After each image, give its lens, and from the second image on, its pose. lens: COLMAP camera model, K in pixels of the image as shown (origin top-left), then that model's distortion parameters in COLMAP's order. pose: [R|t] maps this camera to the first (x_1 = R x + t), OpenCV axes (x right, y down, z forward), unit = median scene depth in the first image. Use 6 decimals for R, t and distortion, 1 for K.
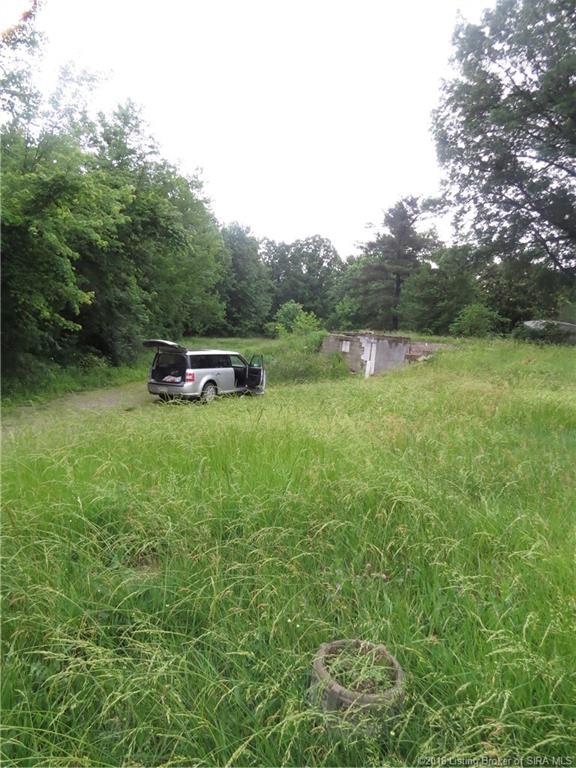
lens RADIAL K [[535.0, 0, 288.0], [0, 535.0, 384.0], [0, 0, 1]] dist [0.002733, 0.003690]
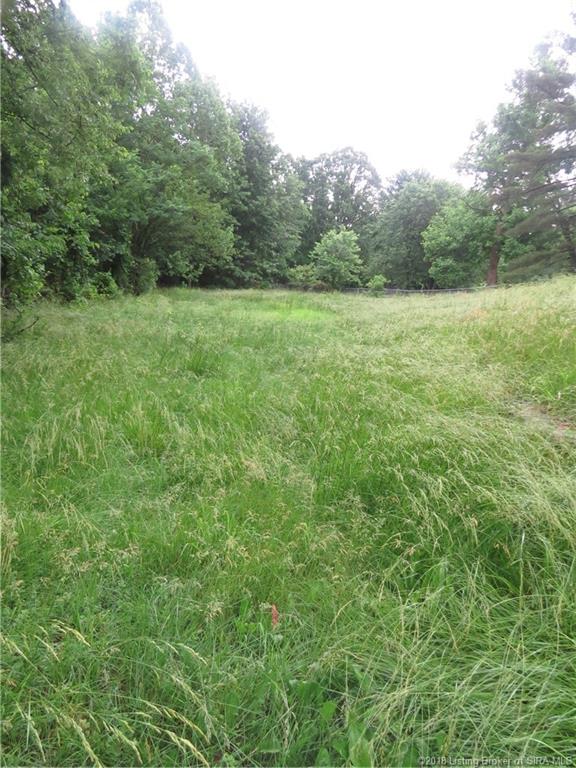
lens RADIAL K [[535.0, 0, 288.0], [0, 535.0, 384.0], [0, 0, 1]] dist [0.002733, 0.003690]
pose [[0.999933, -0.009983, 0.005923, -0.066090], [0.009431, 0.996175, 0.086876, -0.035033], [-0.006768, -0.086814, 0.996202, 0.430461]]
